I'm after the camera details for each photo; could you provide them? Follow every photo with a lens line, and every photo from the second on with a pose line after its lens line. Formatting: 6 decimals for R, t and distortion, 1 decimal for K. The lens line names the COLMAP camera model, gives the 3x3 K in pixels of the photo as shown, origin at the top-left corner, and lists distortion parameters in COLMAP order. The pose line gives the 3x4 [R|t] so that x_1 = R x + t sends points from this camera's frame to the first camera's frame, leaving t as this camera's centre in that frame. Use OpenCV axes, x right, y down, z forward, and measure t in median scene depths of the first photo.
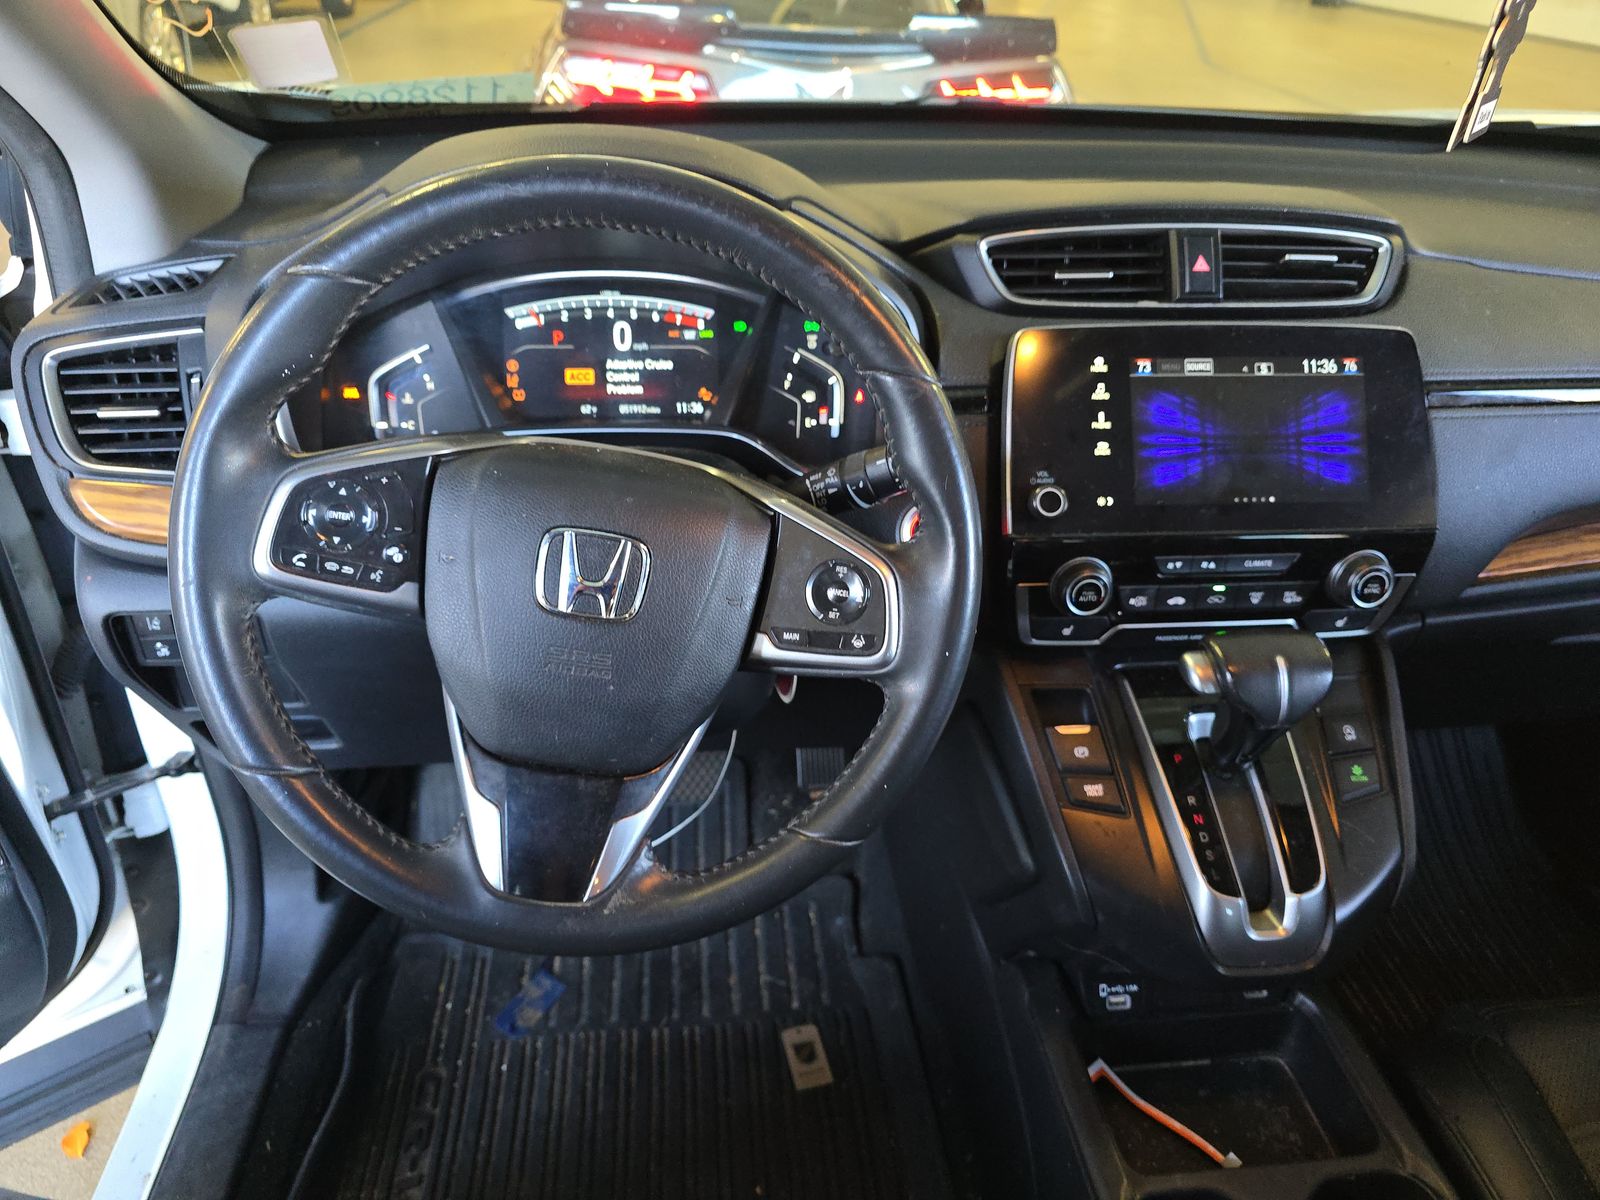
lens RADIAL K [[1086.0, 0, 795.5], [0, 1086.0, 601.9], [0, 0, 1]] dist [0.032781, -0.027046]
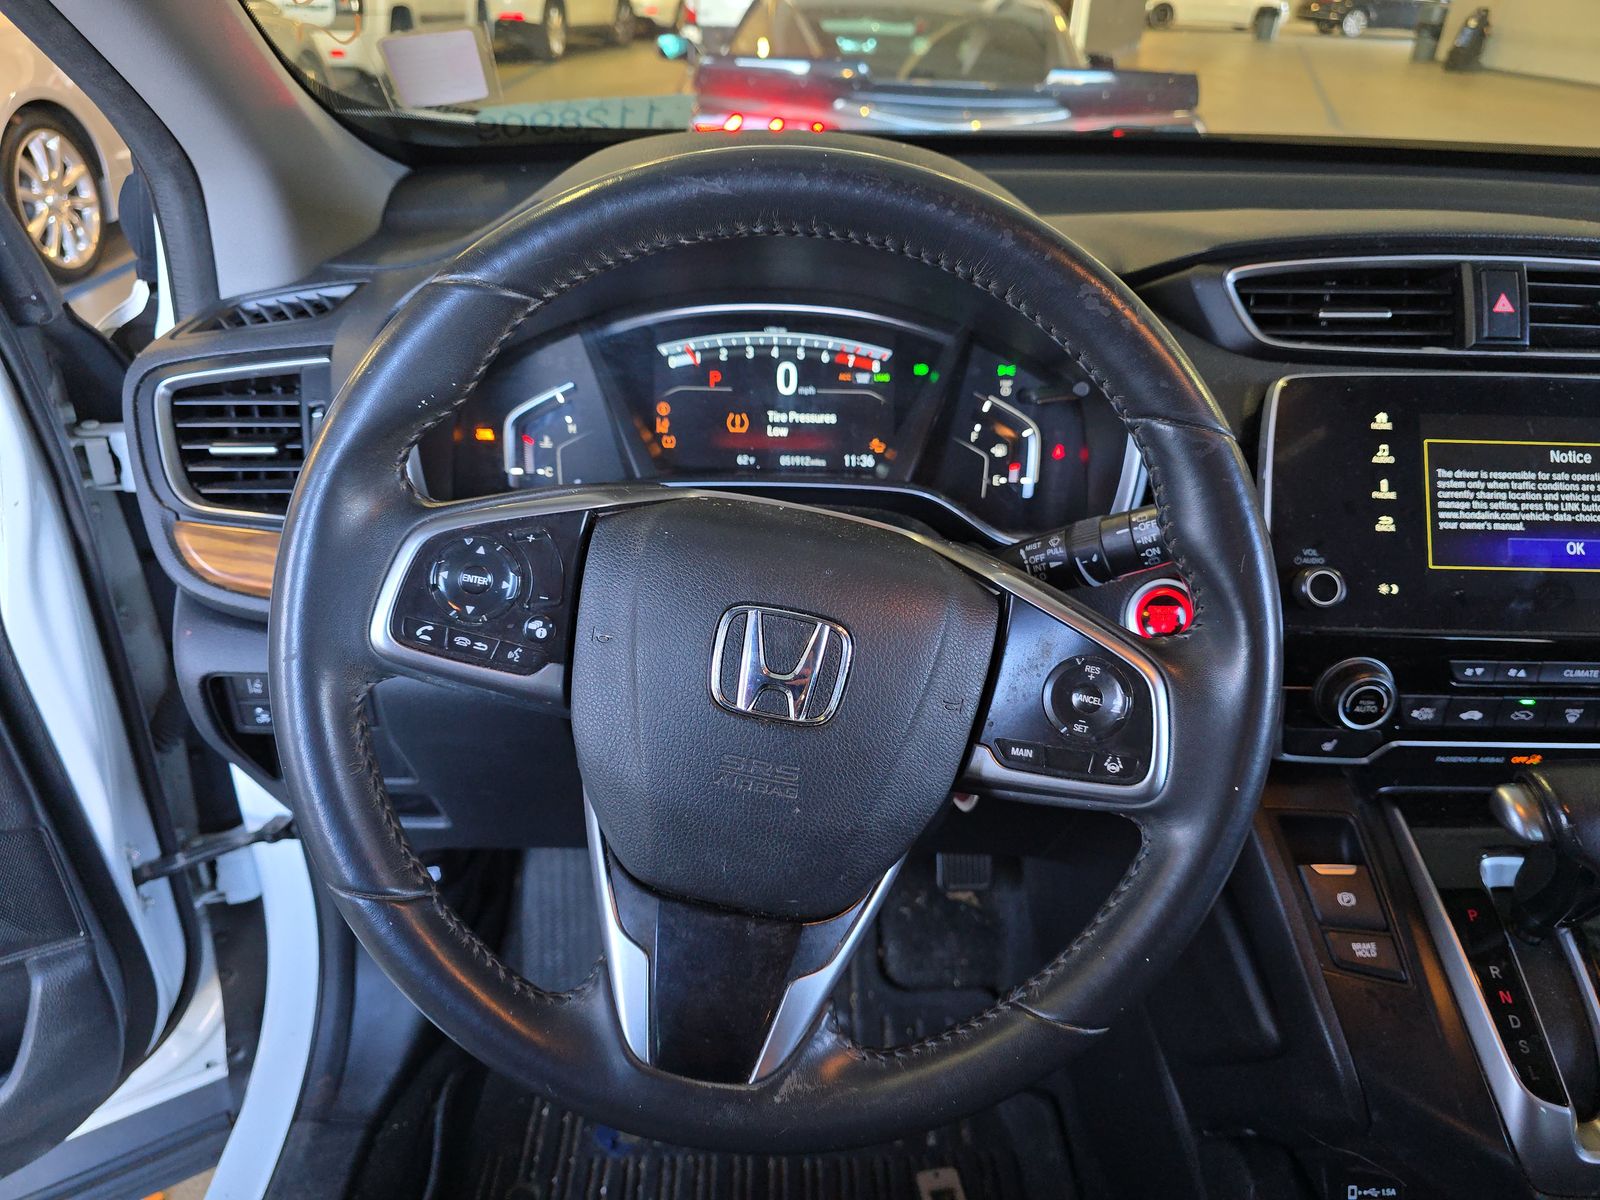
lens RADIAL K [[1086.0, 0, 801.5], [0, 1086.0, 603.3], [0, 0, 1]] dist [0.032781, -0.027046]
pose [[0.996100, 0.037869, -0.079693, -0.071623], [-0.041711, 0.998018, -0.047110, -0.021924], [0.077751, 0.050250, 0.995706, 0.137519]]
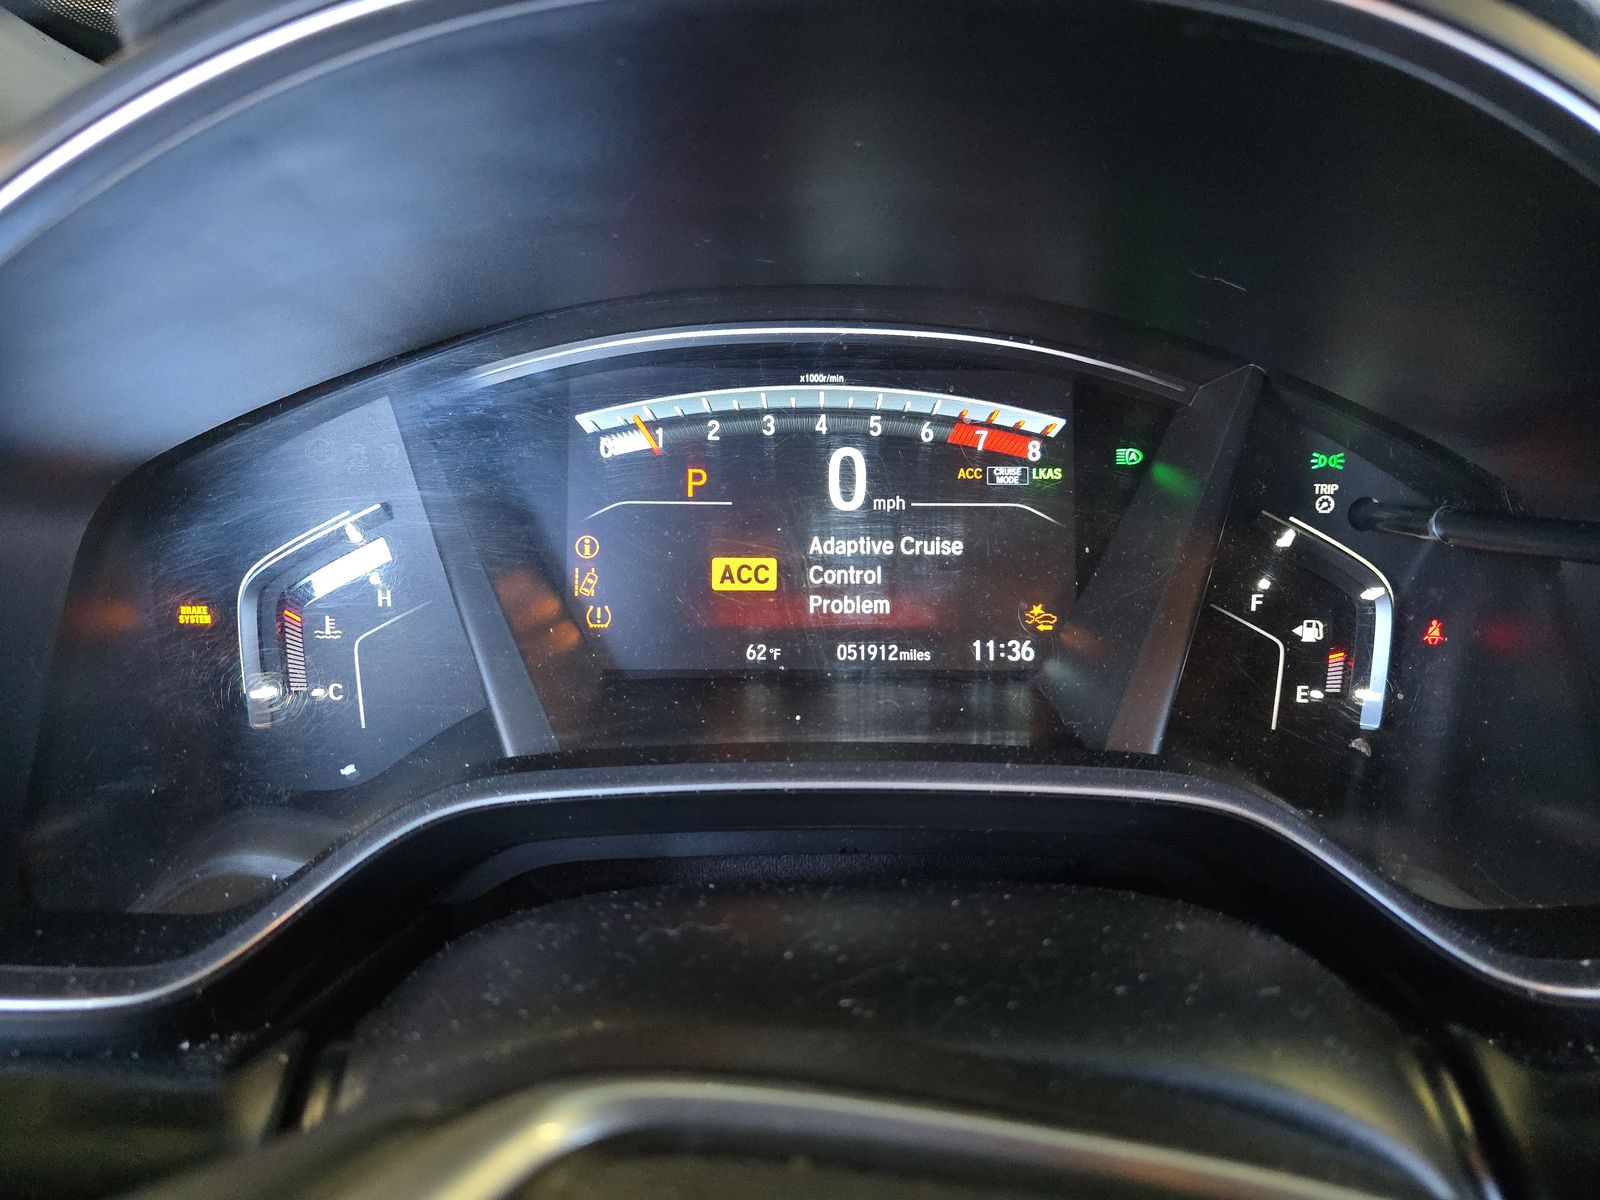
lens RADIAL K [[1086.0, 0, 836.6], [0, 1086.0, 618.6], [0, 0, 1]] dist [0.032781, -0.027046]
pose [[0.995733, 0.024055, -0.089090, -0.126964], [-0.029040, 0.998059, -0.055093, -0.170337], [0.087592, 0.057445, 0.994499, 0.598462]]
